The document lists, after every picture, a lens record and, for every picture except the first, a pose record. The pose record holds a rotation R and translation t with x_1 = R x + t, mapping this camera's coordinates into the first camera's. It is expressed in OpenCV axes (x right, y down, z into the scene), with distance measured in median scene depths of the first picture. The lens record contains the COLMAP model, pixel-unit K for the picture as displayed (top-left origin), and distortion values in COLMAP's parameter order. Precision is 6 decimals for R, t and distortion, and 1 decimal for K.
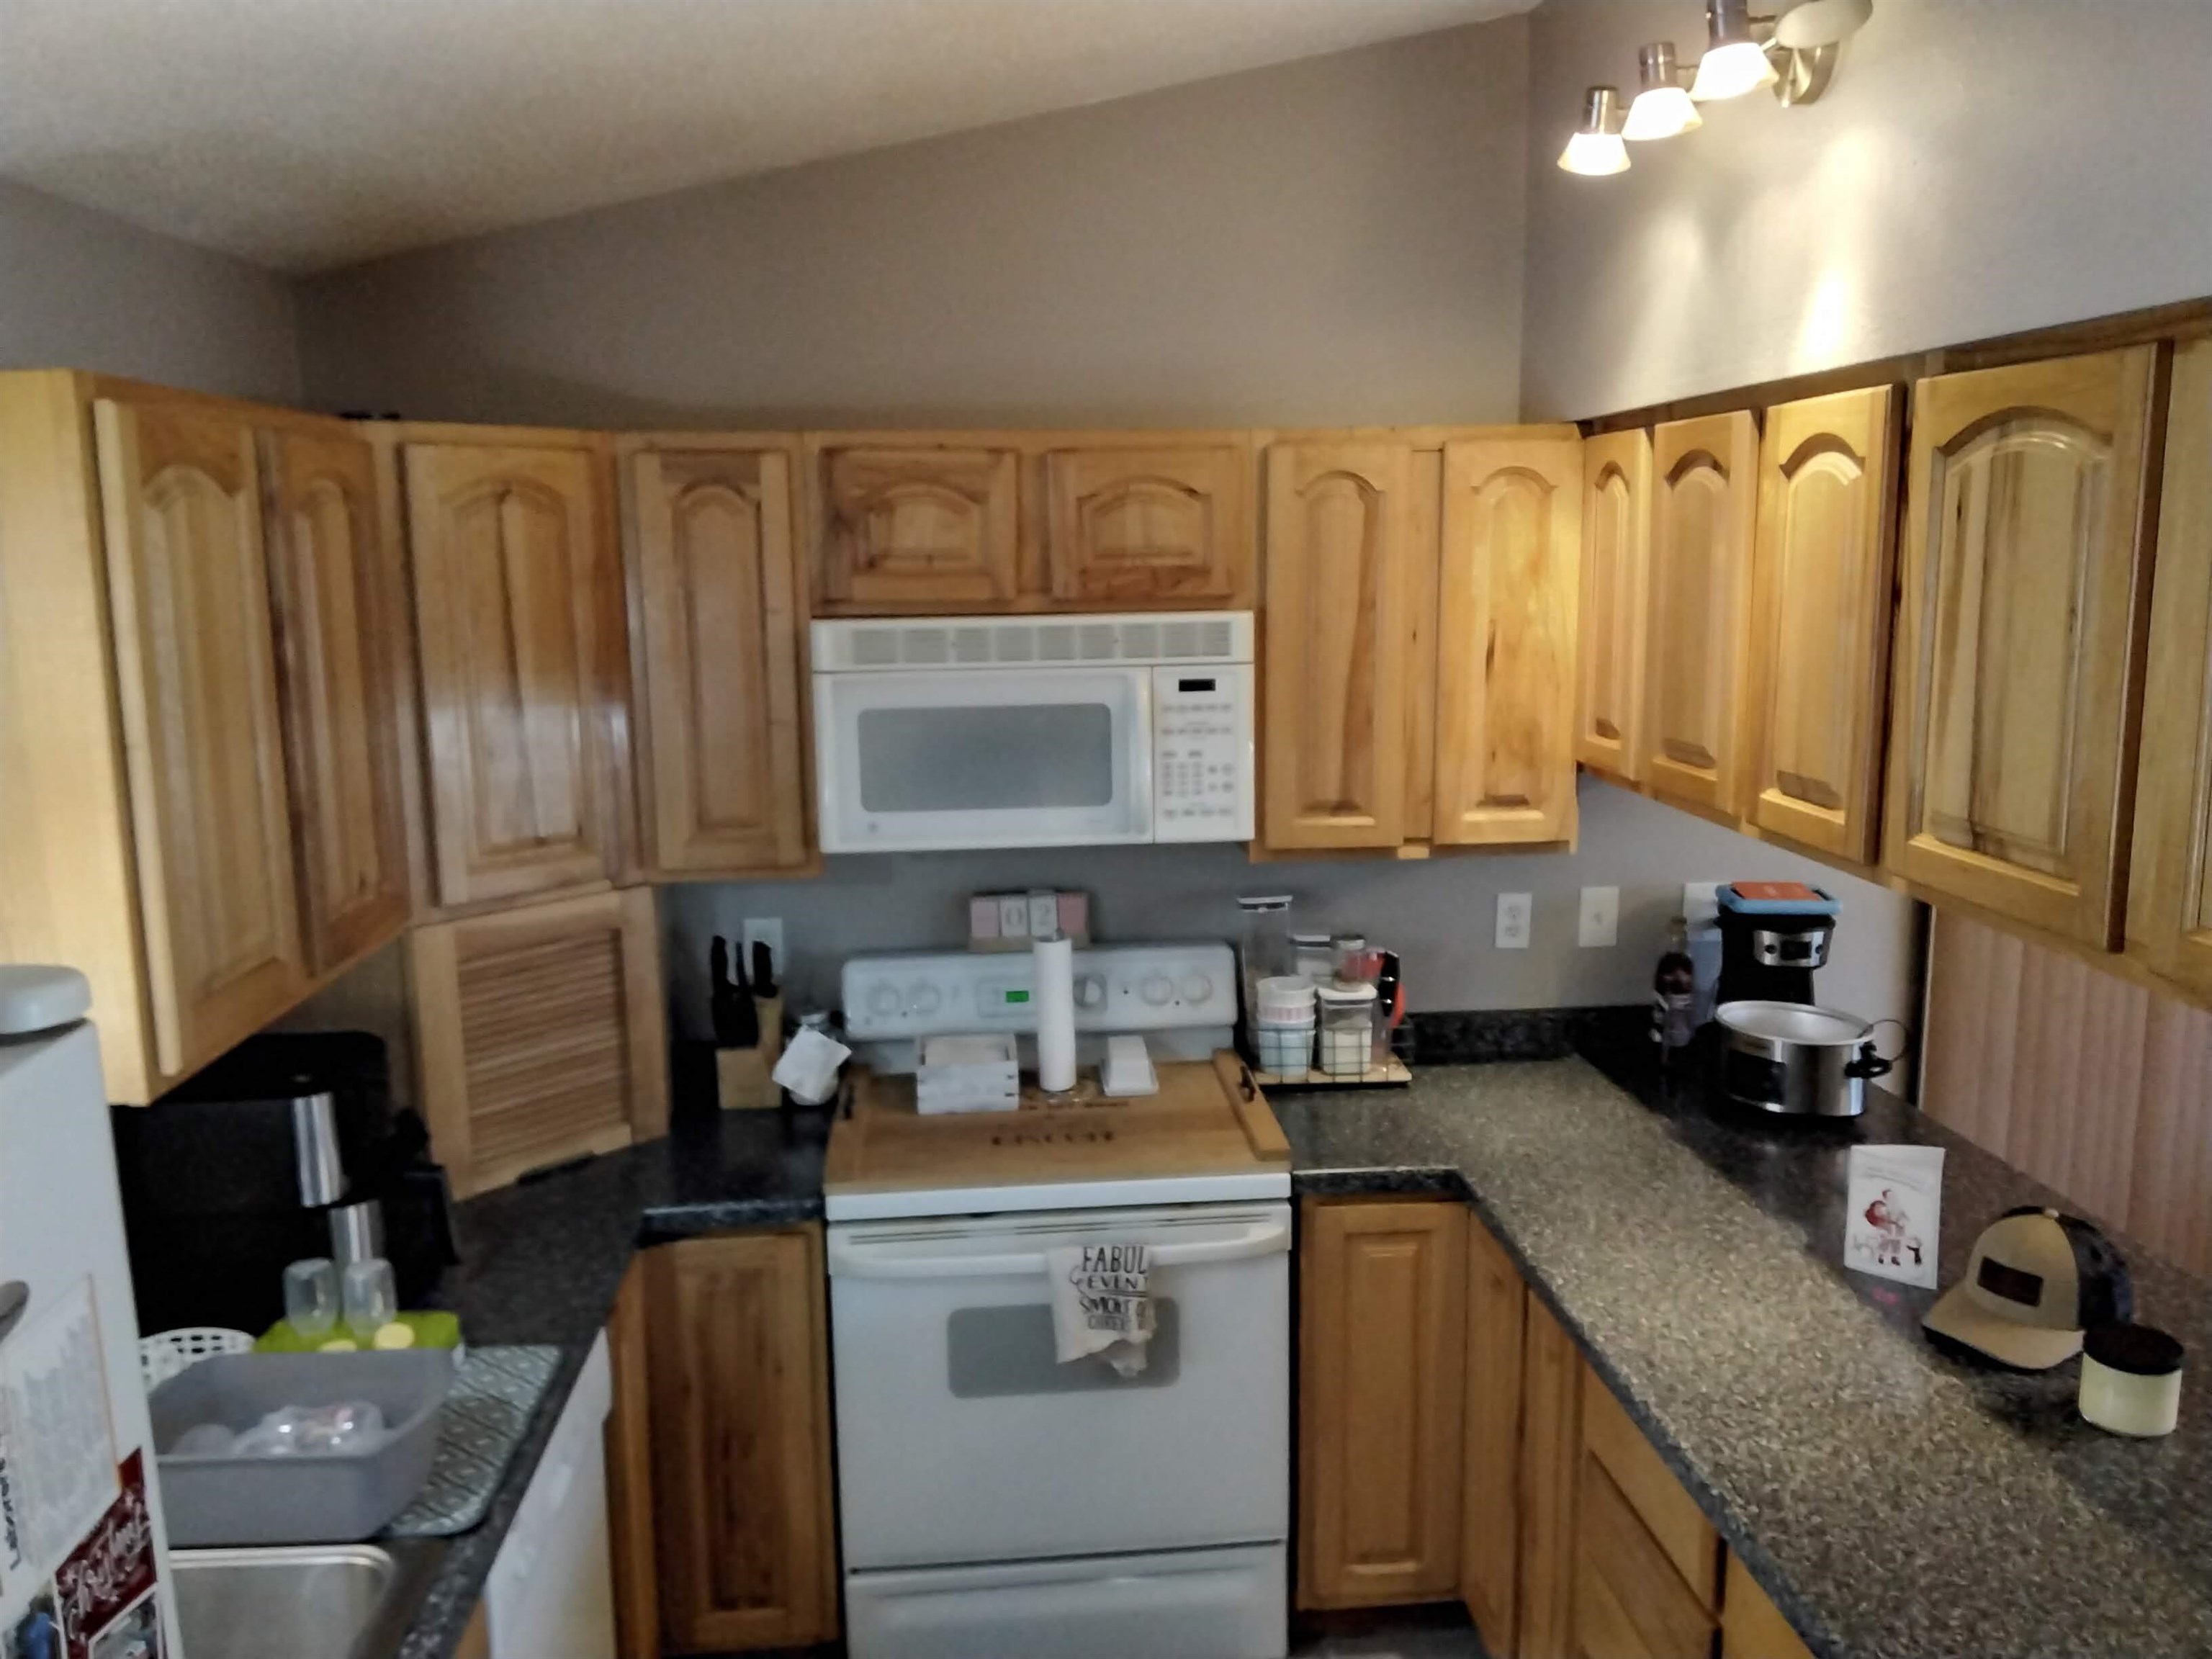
lens RADIAL K [[1699.5, 0, 1132.0], [0, 1699.5, 820.8], [0, 0, 1]] dist [0.069174, -0.128386]
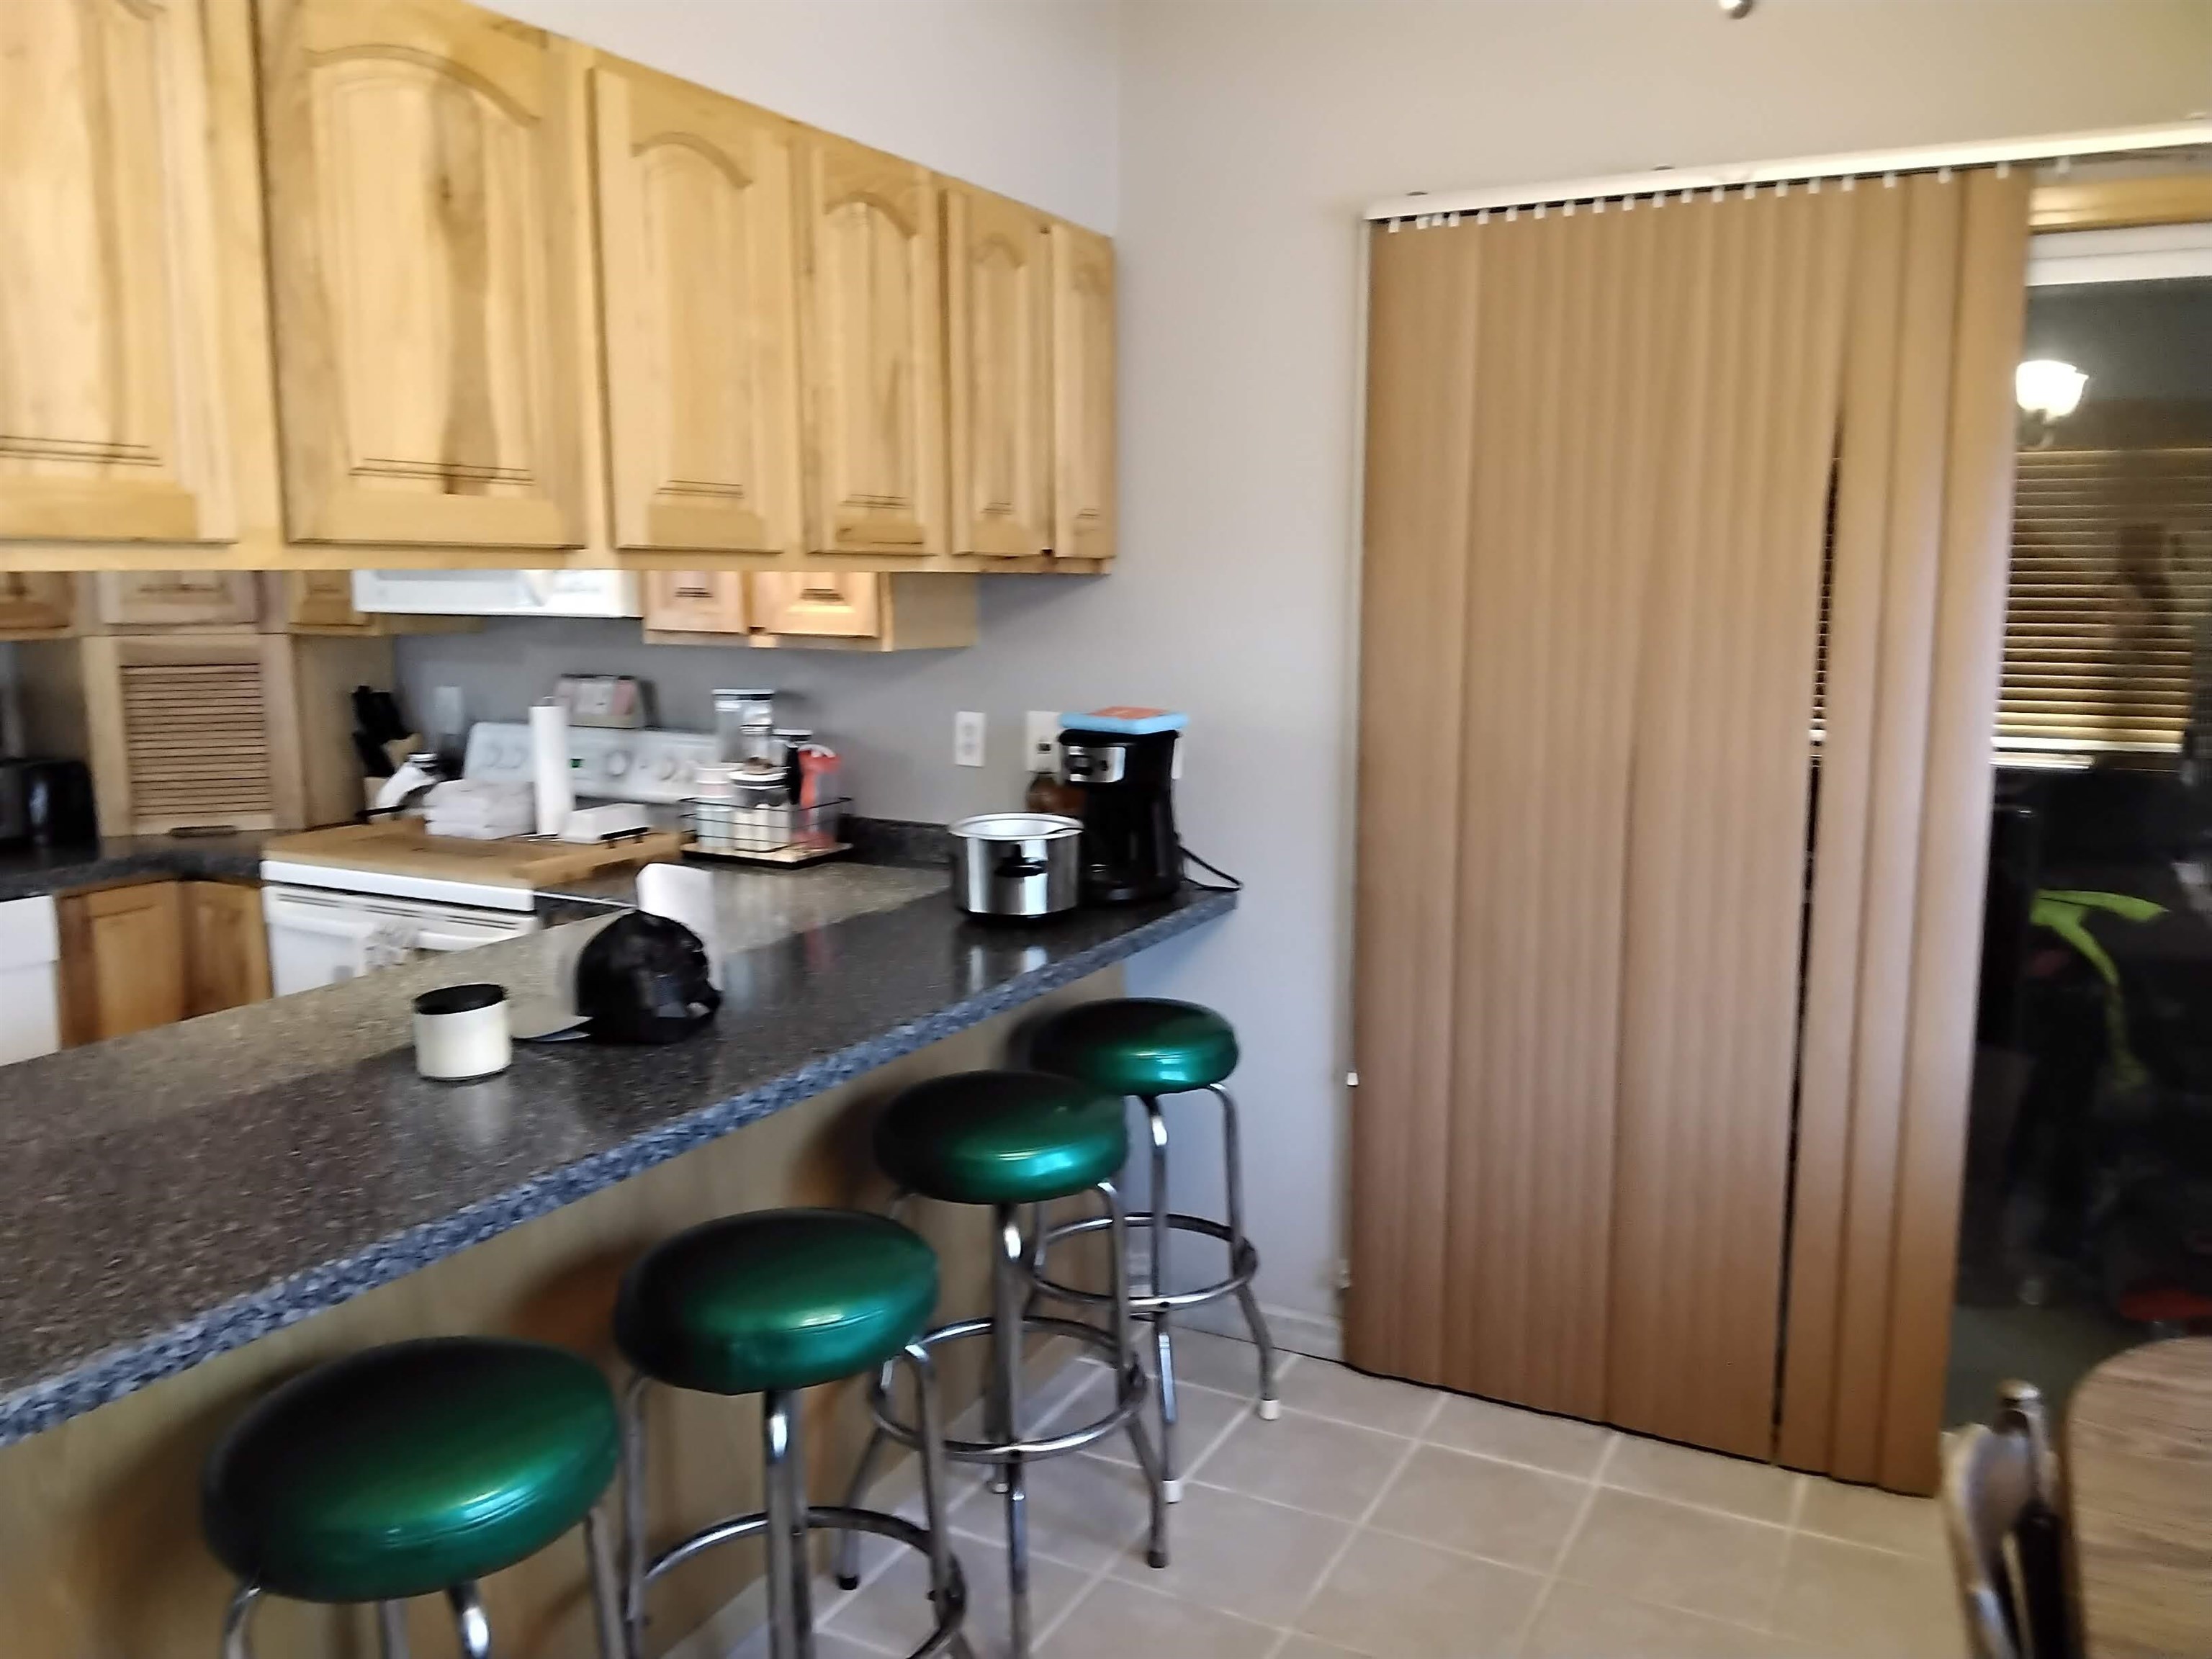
lens RADIAL K [[1699.5, 0, 1132.0], [0, 1699.5, 820.8], [0, 0, 1]] dist [0.069174, -0.128386]
pose [[0.843450, 0.094221, -0.528881, 1.001485], [-0.100476, 0.994794, 0.016987, 0.094866], [0.527728, 0.038812, 0.848526, 0.220992]]
